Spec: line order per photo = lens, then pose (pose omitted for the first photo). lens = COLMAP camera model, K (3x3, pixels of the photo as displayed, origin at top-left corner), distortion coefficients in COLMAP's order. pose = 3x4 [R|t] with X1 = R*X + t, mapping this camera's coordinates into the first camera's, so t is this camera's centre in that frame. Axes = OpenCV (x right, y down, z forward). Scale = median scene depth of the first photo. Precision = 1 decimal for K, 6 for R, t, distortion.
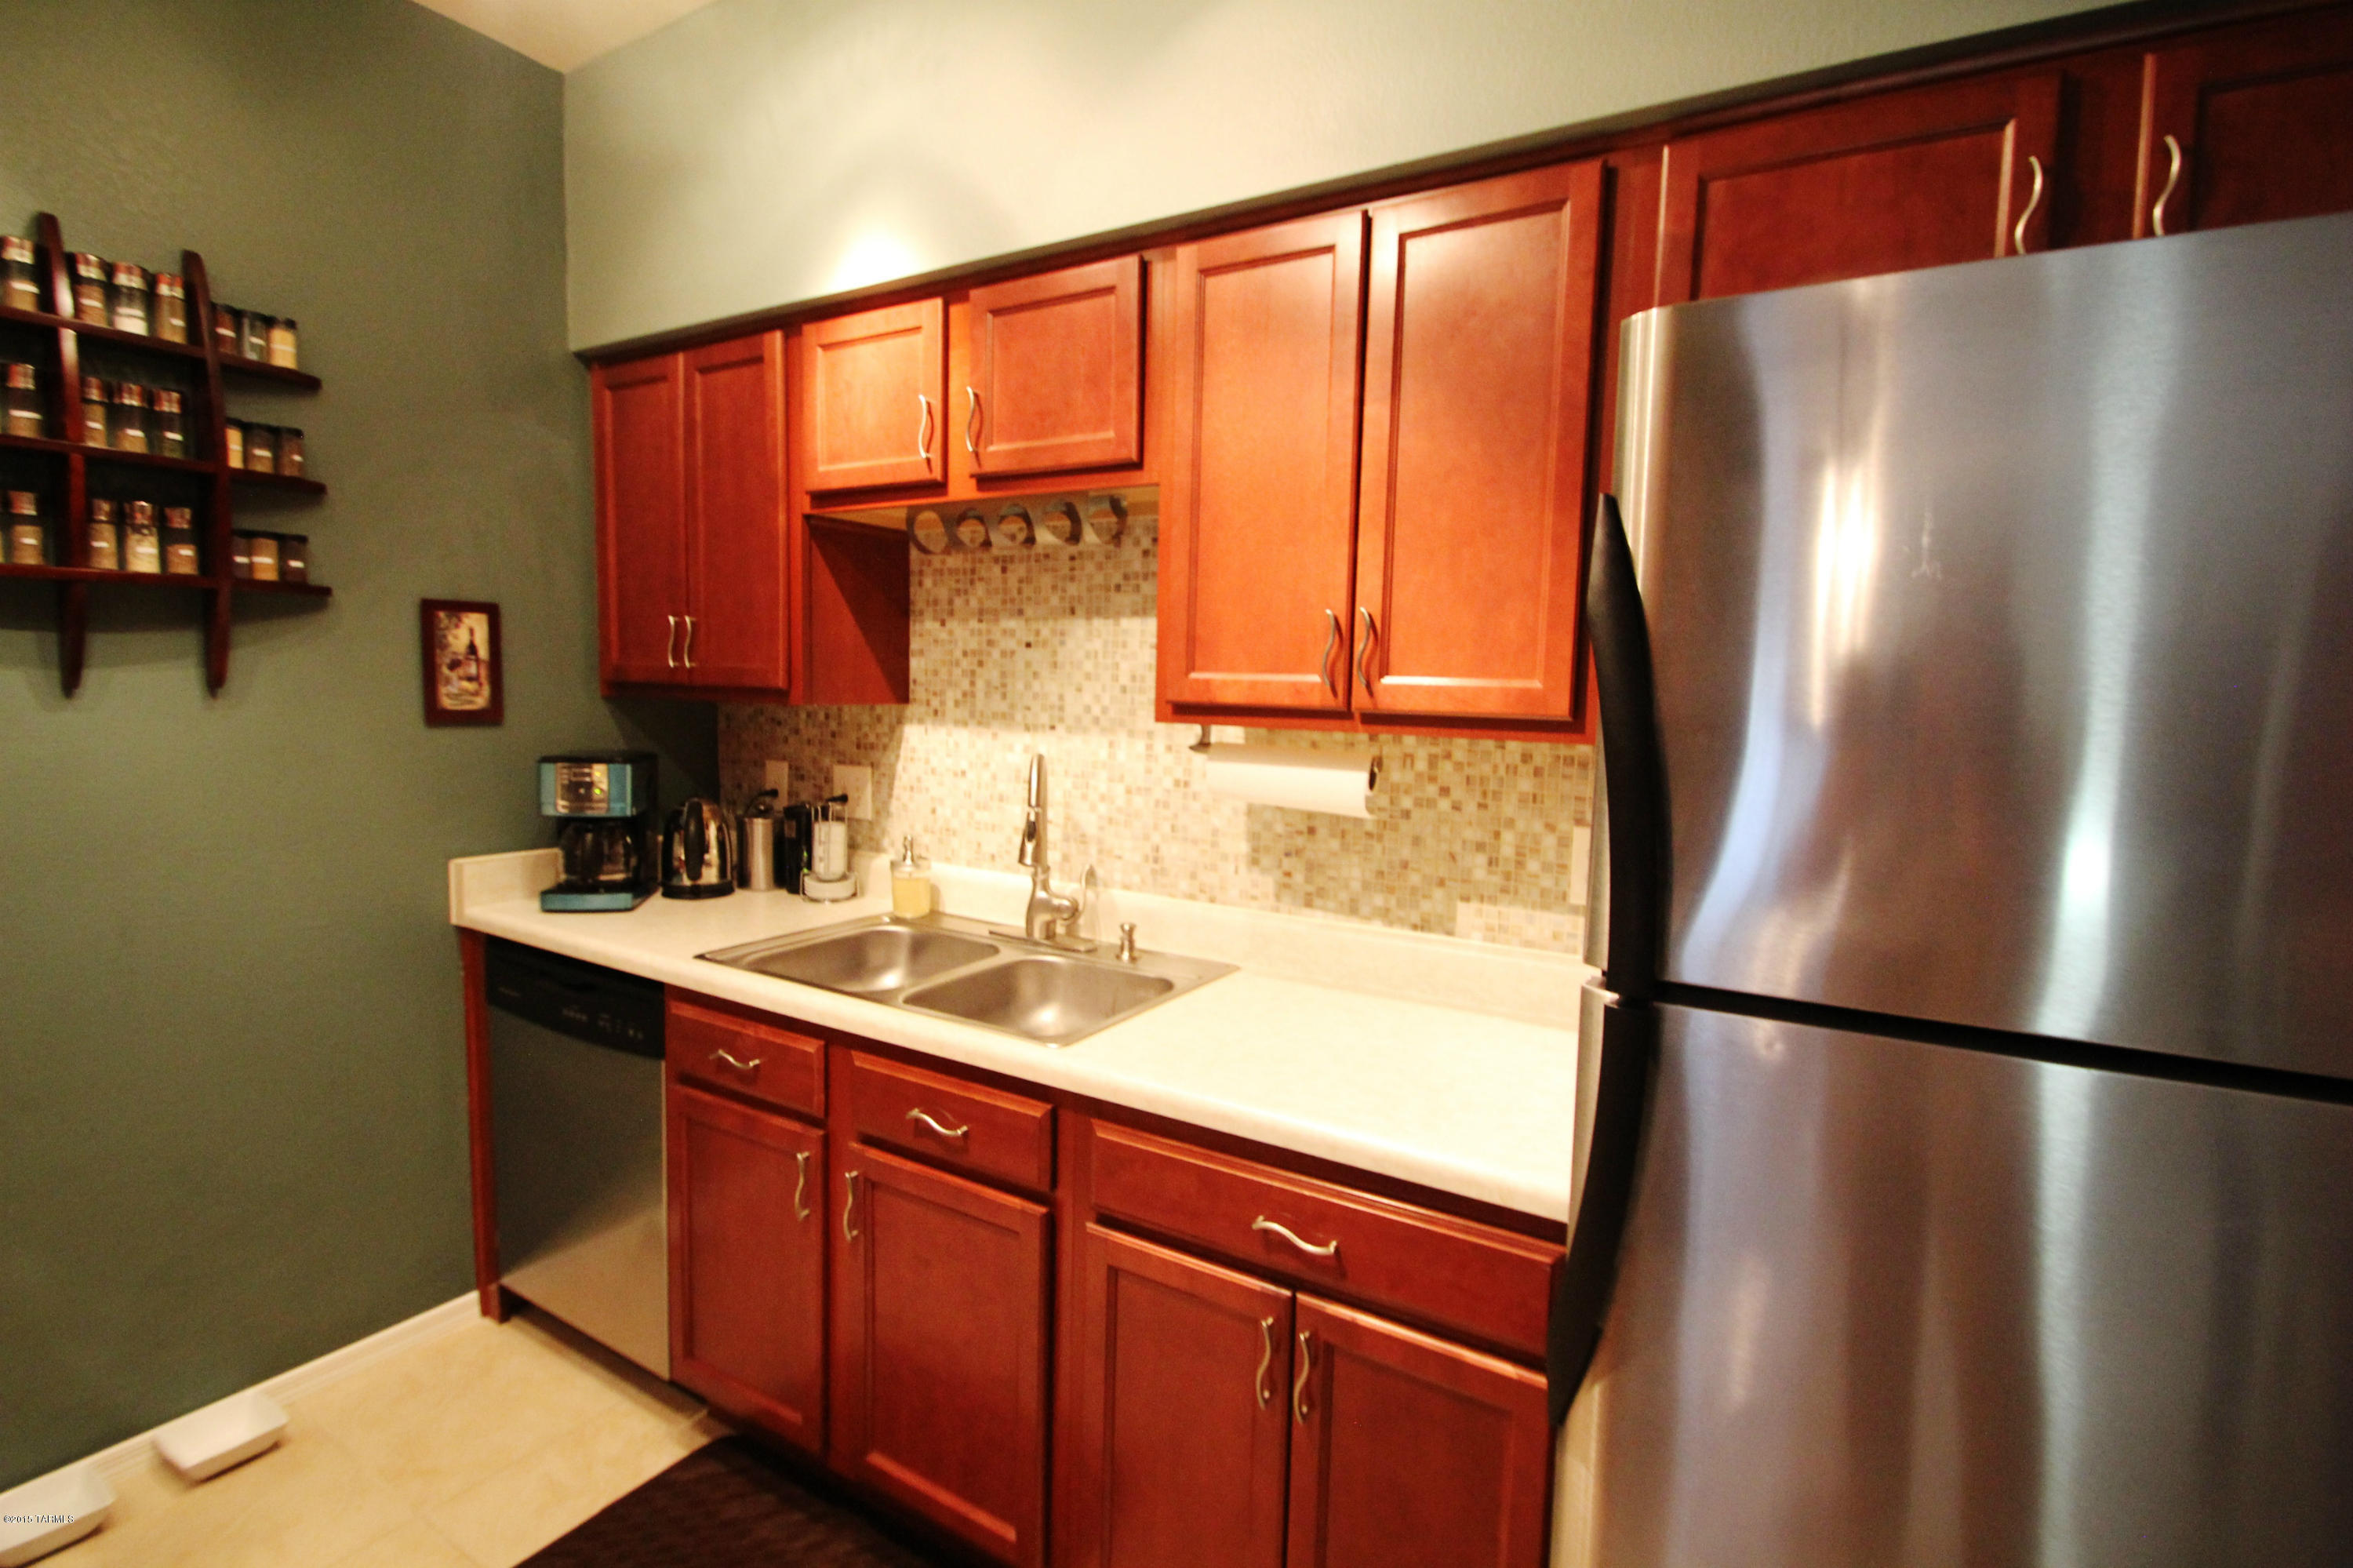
lens RADIAL K [[1098.1, 0, 1177.4], [0, 1098.1, 780.3], [0, 0, 1]] dist [0.013818, -0.015386]
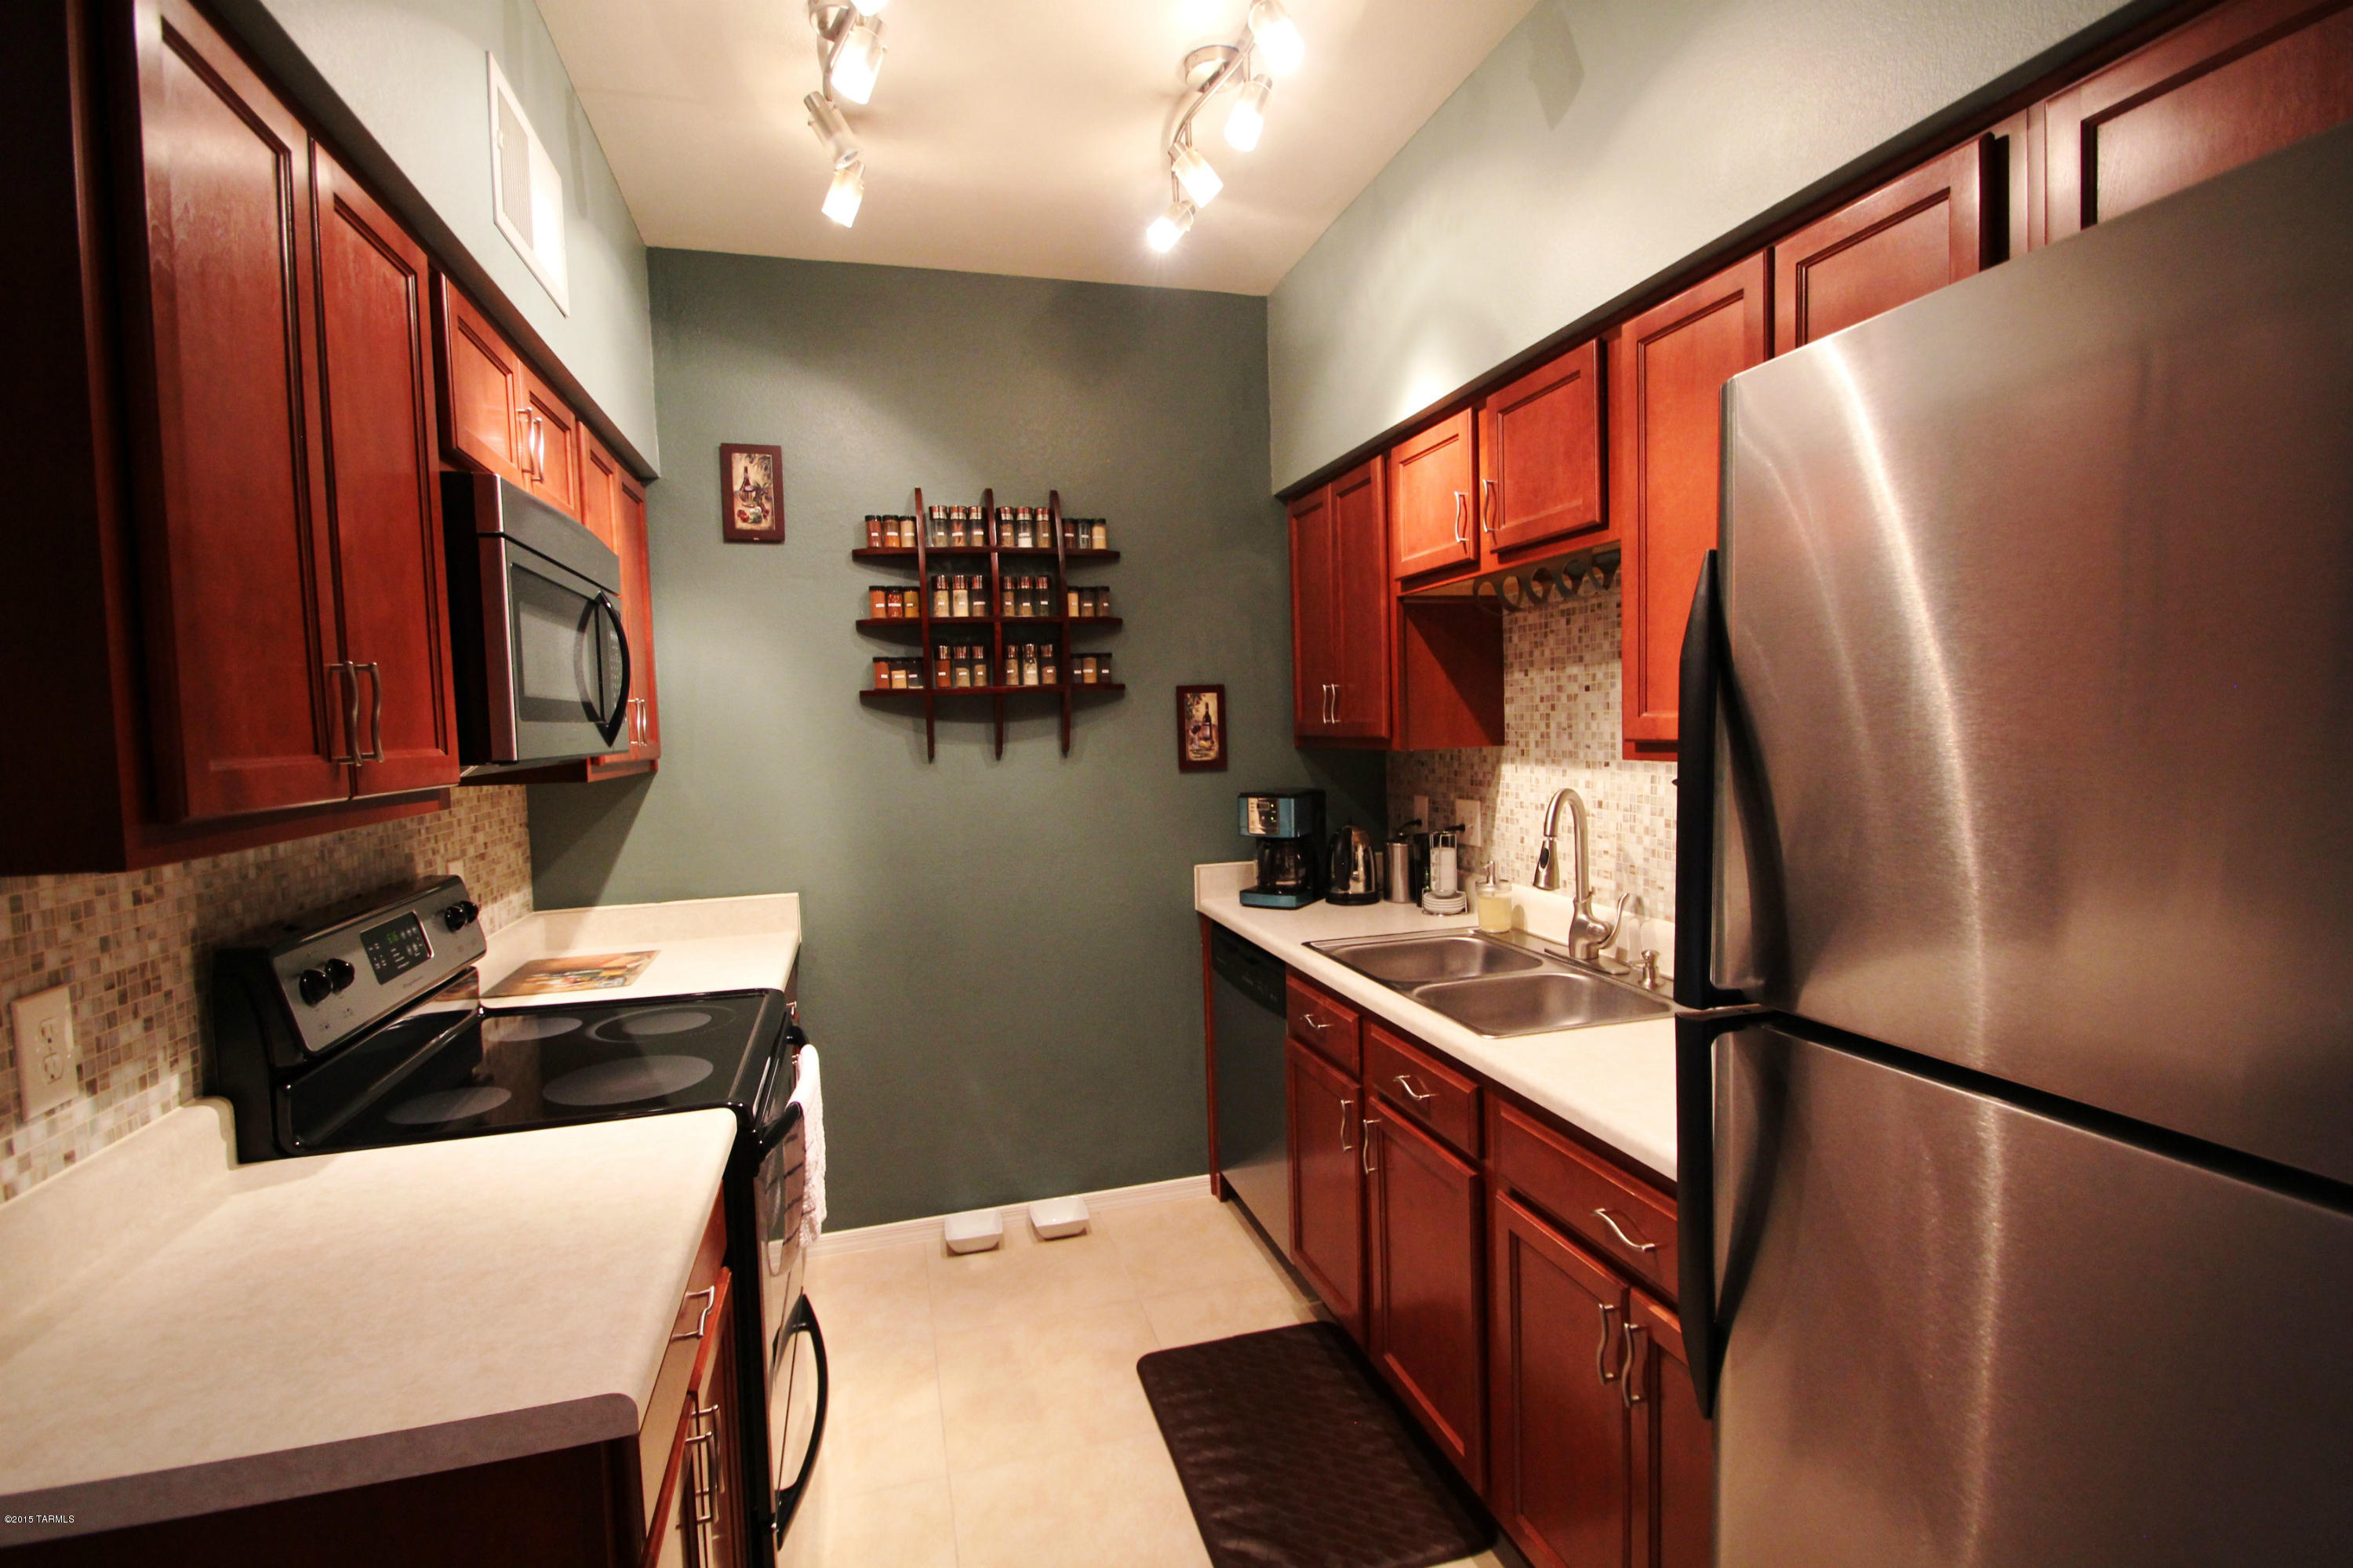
lens RADIAL K [[1098.1, 0, 1177.4], [0, 1098.1, 780.3], [0, 0, 1]] dist [0.013818, -0.015386]
pose [[0.728969, -0.011031, -0.684457, 0.325904], [-0.011341, 0.999538, -0.028187, 0.002713], [0.684452, 0.028310, 0.728508, -0.067469]]
